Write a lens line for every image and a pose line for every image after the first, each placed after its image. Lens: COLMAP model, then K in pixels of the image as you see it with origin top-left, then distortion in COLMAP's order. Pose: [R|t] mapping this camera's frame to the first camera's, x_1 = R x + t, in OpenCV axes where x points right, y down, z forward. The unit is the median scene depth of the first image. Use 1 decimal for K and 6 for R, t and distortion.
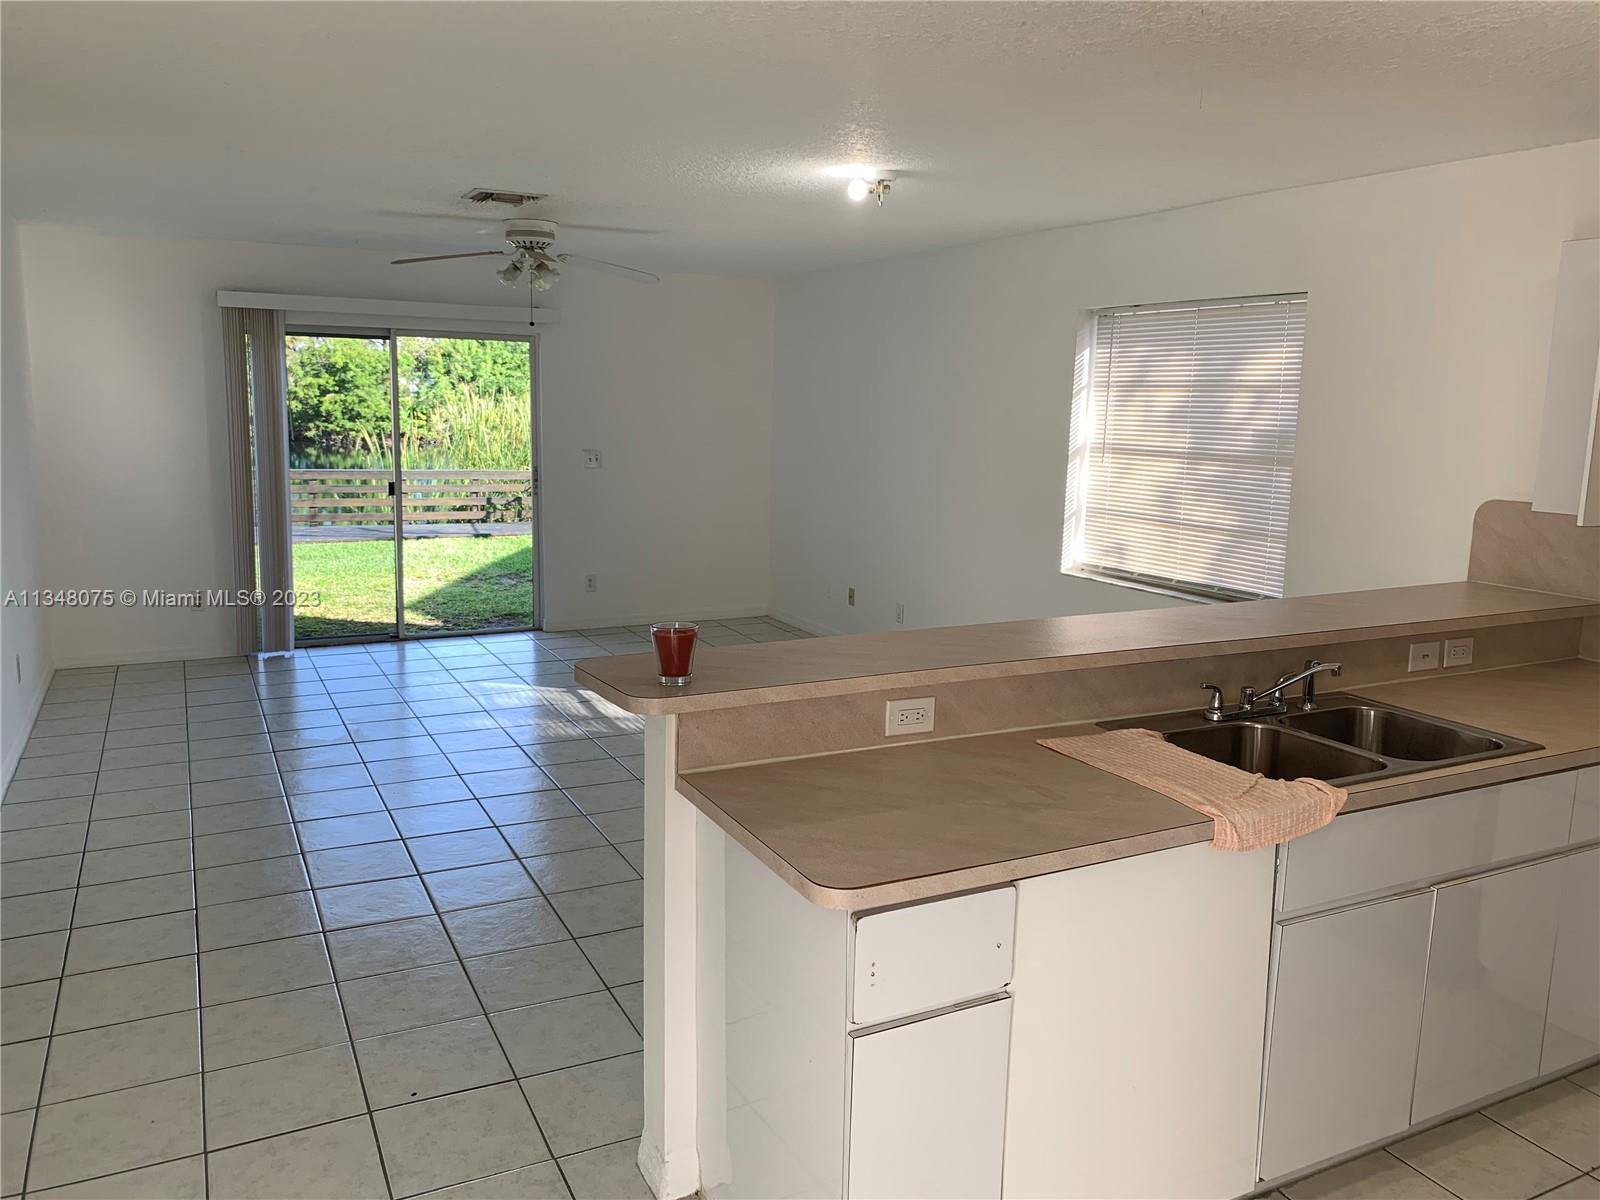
lens RADIAL K [[1202.3, 0, 800.0], [0, 1202.3, 600.0], [0, 0, 1]] dist [0.104402, -0.142845]
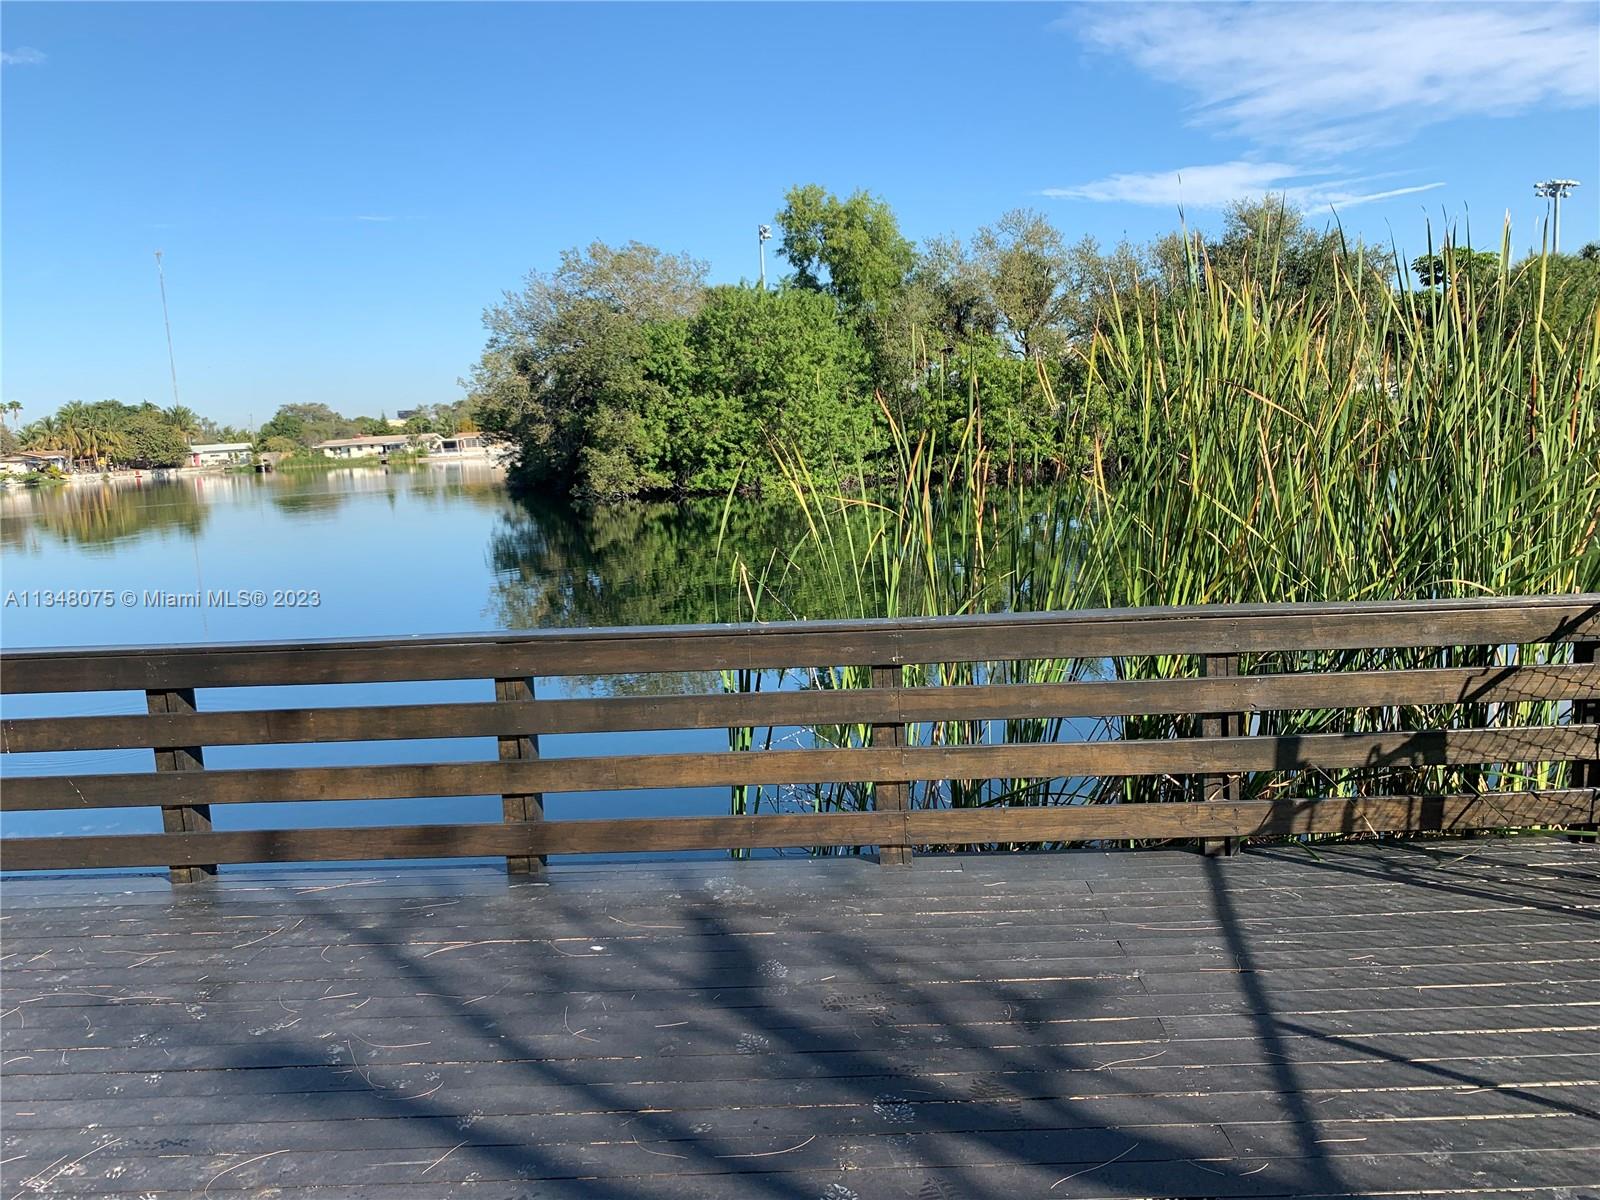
lens RADIAL K [[1202.3, 0, 800.0], [0, 1202.3, 600.0], [0, 0, 1]] dist [0.104402, -0.142845]
pose [[0.864367, 0.005271, -0.502833, -0.072546], [-0.015667, 0.999742, -0.016451, -0.032911], [0.502617, 0.022098, 0.864227, 0.253013]]
